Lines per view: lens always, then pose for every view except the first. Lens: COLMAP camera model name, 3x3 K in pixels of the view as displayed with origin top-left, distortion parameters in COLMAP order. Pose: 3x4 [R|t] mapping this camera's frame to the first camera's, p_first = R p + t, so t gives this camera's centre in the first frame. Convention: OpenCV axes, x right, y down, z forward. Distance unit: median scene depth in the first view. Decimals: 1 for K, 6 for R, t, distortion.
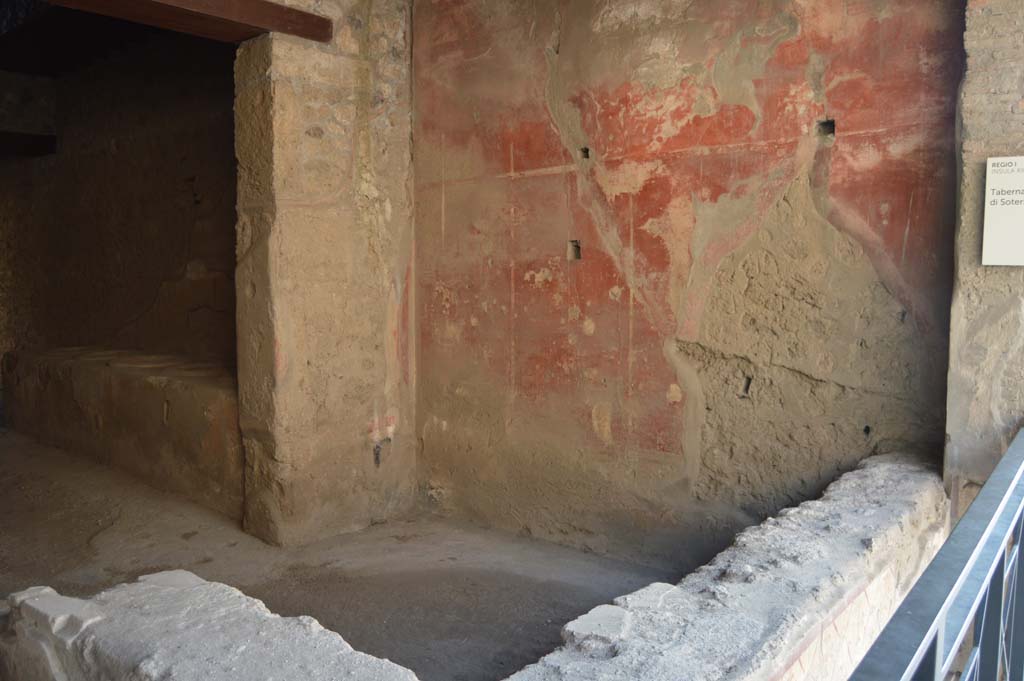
lens RADIAL K [[805.2, 0, 512.0], [0, 805.2, 340.5], [0, 0, 1]] dist [-0.083079, 0.018060]
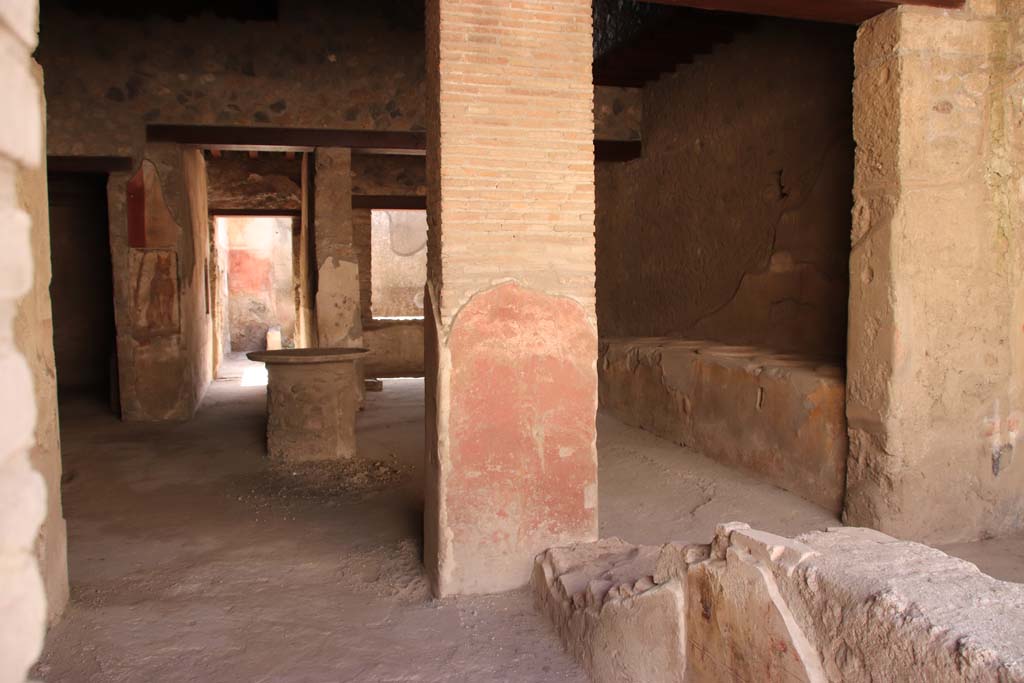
lens RADIAL K [[847.4, 0, 521.5], [0, 847.4, 341.5], [0, 0, 1]] dist [-0.137378, 0.148318]
pose [[0.819748, 0.038583, -0.571423, -0.093580], [-0.045865, 0.998946, 0.001654, 0.035418], [0.570885, 0.024853, 0.820654, -0.069021]]
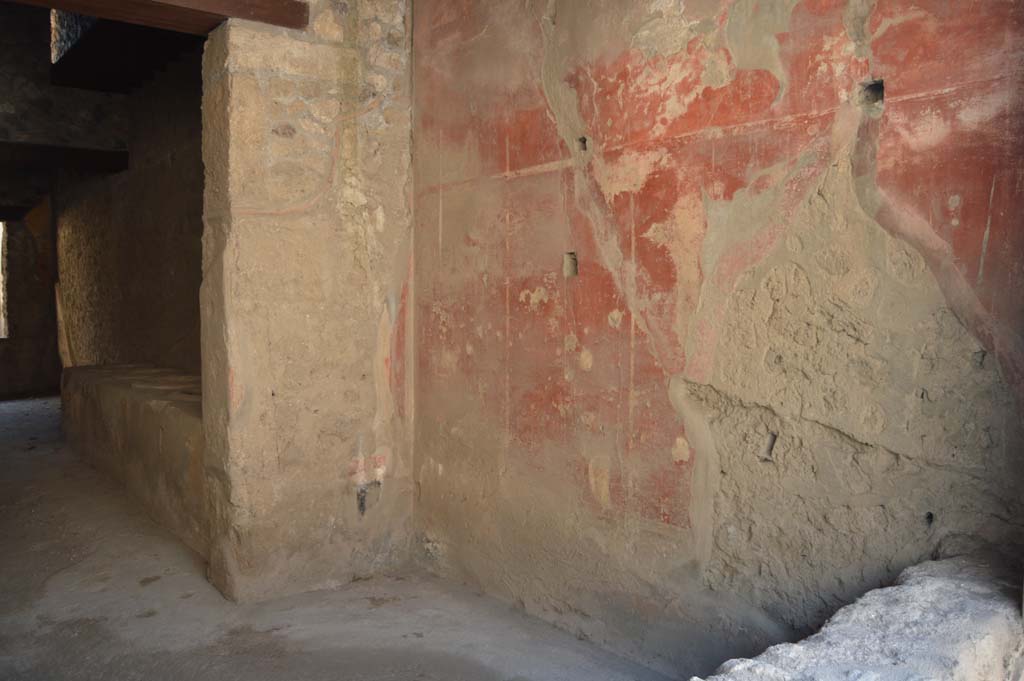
lens RADIAL K [[805.2, 0, 512.0], [0, 805.2, 340.5], [0, 0, 1]] dist [-0.083079, 0.018060]
pose [[0.983057, 0.015147, -0.182671, 0.166812], [-0.018971, 0.999636, -0.019203, -0.019266], [0.182314, 0.022344, 0.982987, 0.195363]]
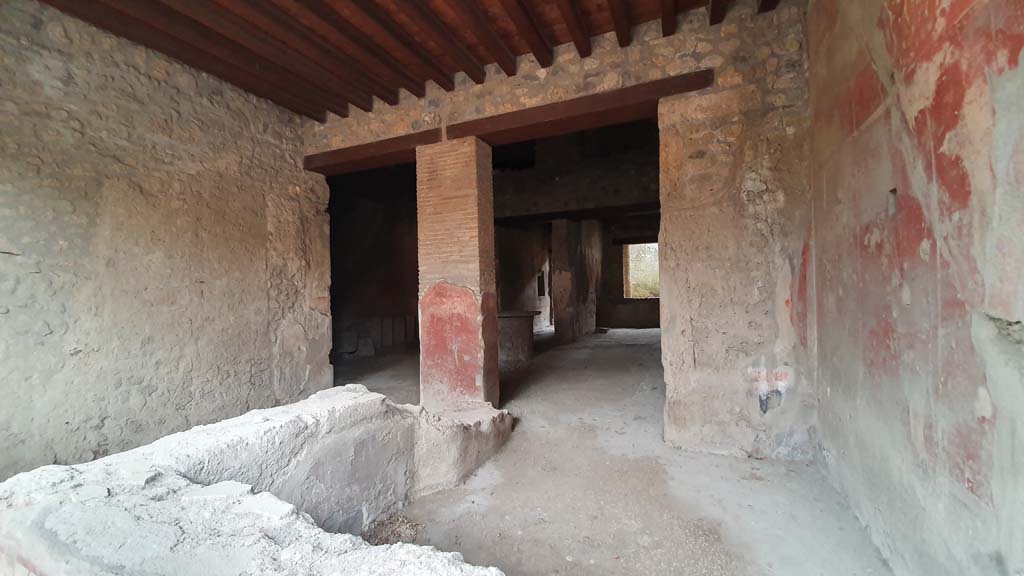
lens RADIAL K [[409.5, 0, 510.0], [0, 409.5, 286.0], [0, 0, 1]] dist [-0.000064, -0.009769]
pose [[0.259211, -0.007680, -0.965790, 0.370721], [-0.051994, 0.998407, -0.021894, 0.001884], [0.964420, 0.055891, 0.258399, 0.522588]]
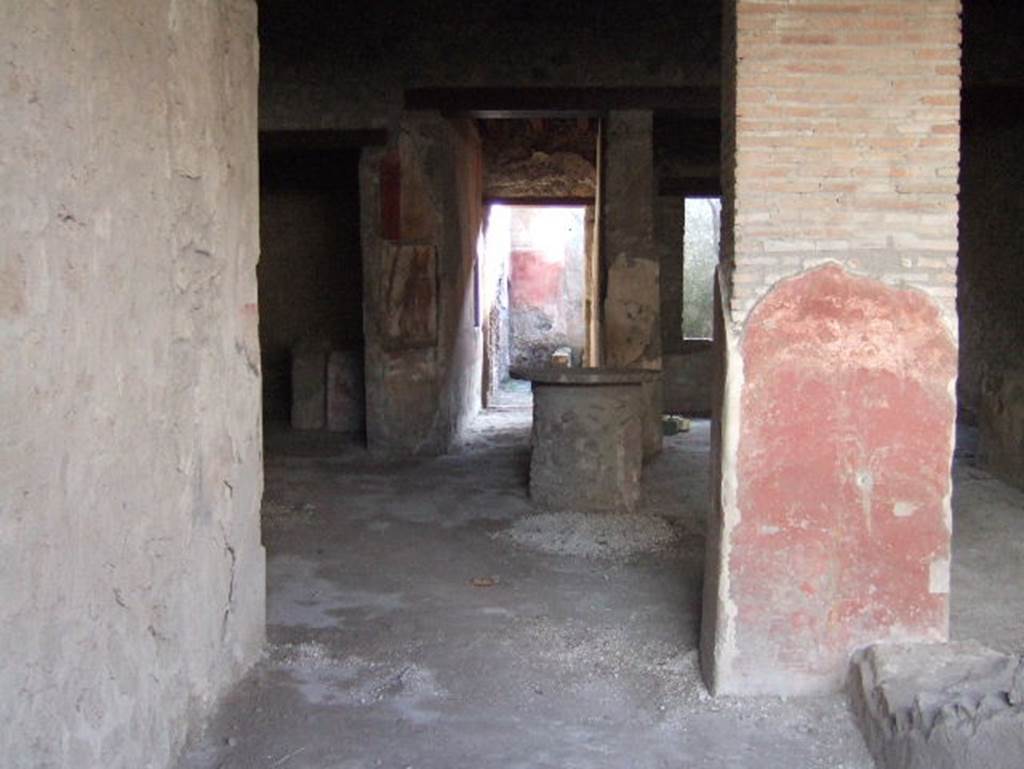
lens RADIAL K [[1093.6, 0, 512.0], [0, 1093.6, 384.5], [0, 0, 1]] dist [-0.084990, 0.014585]
pose [[0.575908, 0.067261, -0.814743, -0.083025], [-0.075774, 0.996711, 0.028722, 0.058236], [0.813995, 0.045195, 0.579111, -0.011421]]
